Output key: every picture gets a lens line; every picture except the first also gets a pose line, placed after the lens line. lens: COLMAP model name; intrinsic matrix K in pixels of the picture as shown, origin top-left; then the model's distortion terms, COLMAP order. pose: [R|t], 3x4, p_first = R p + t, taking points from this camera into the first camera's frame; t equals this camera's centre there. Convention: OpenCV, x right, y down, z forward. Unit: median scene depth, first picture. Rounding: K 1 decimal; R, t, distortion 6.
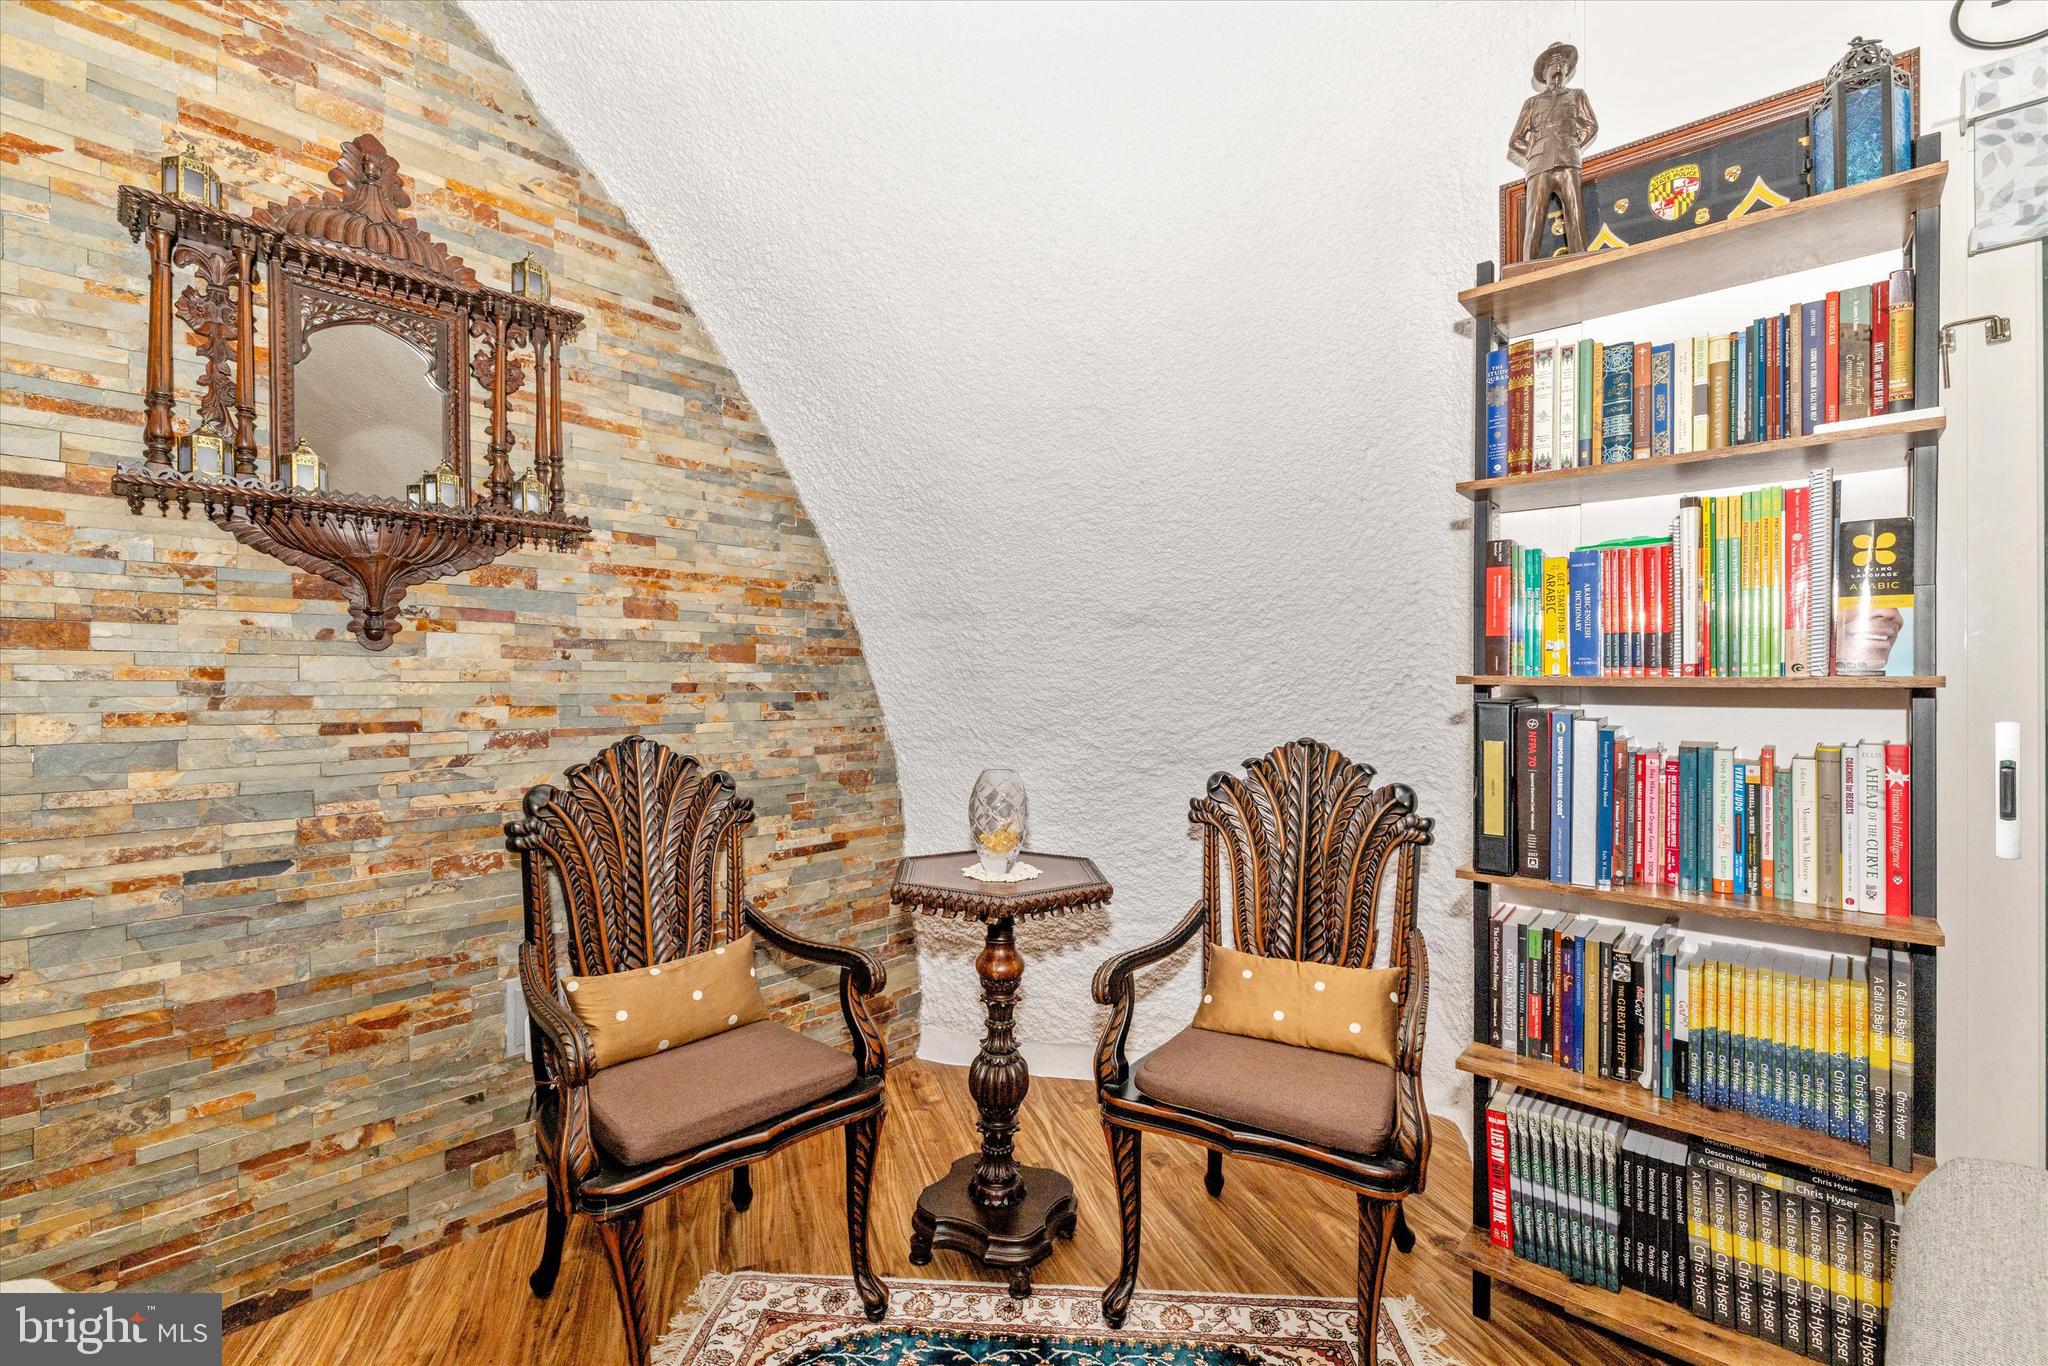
lens RADIAL K [[881.4, 0, 1029.7], [0, 881.4, 678.5], [0, 0, 1]] dist [-0.001274, -0.000629]
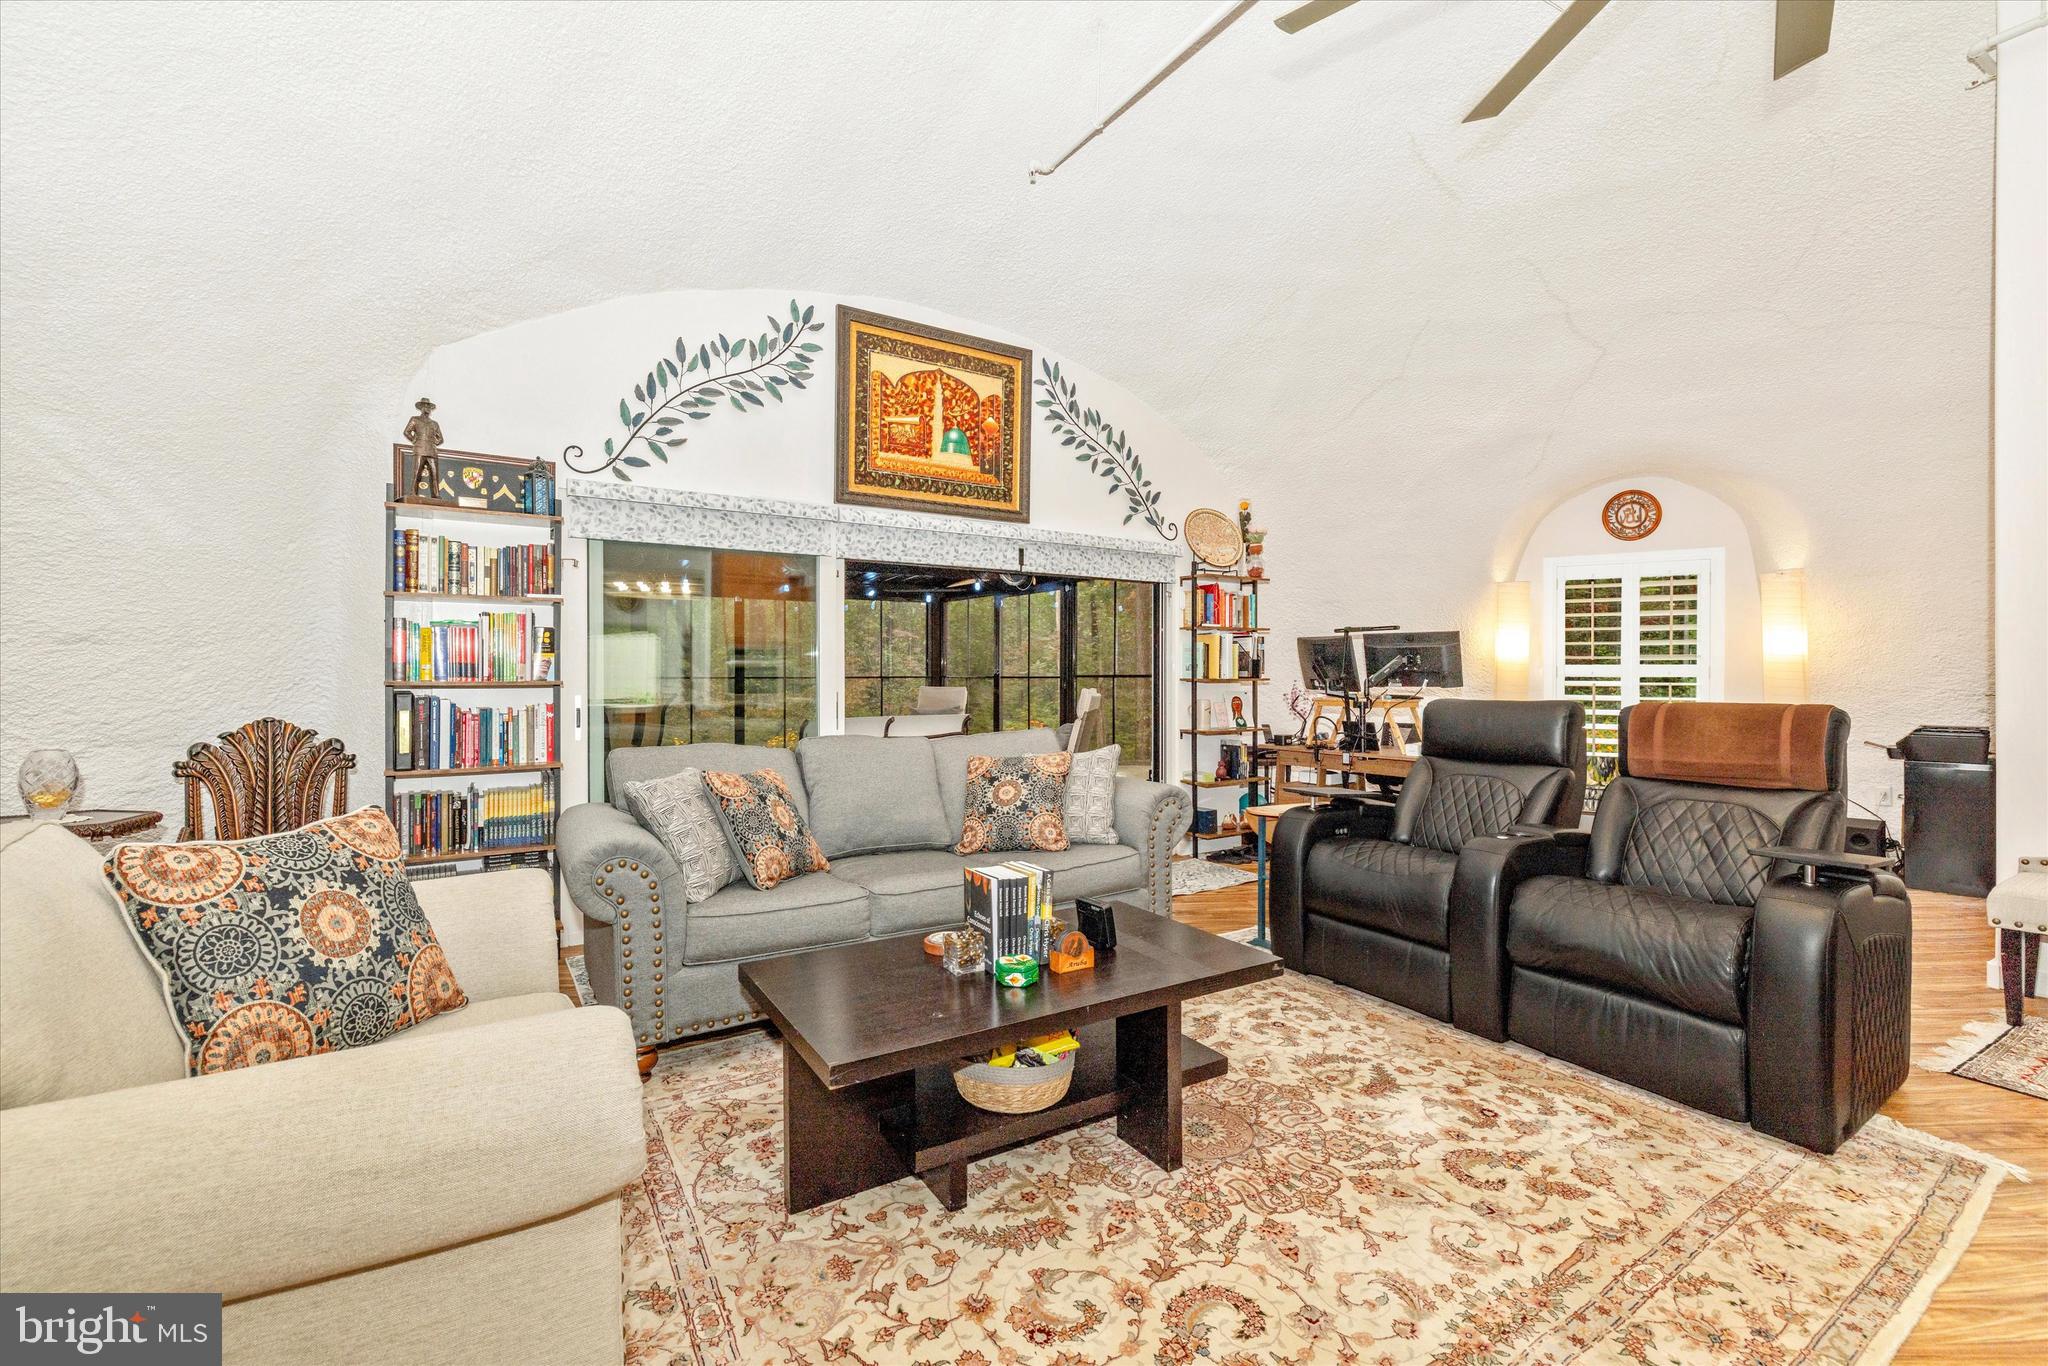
lens RADIAL K [[881.4, 0, 1023.3], [0, 881.4, 679.9], [0, 0, 1]] dist [-0.001274, -0.000629]
pose [[0.274993, -0.006331, 0.961426, -1.206704], [0.000904, 0.999980, 0.006326, -0.018280], [-0.961446, -0.000871, 0.274993, -1.139160]]
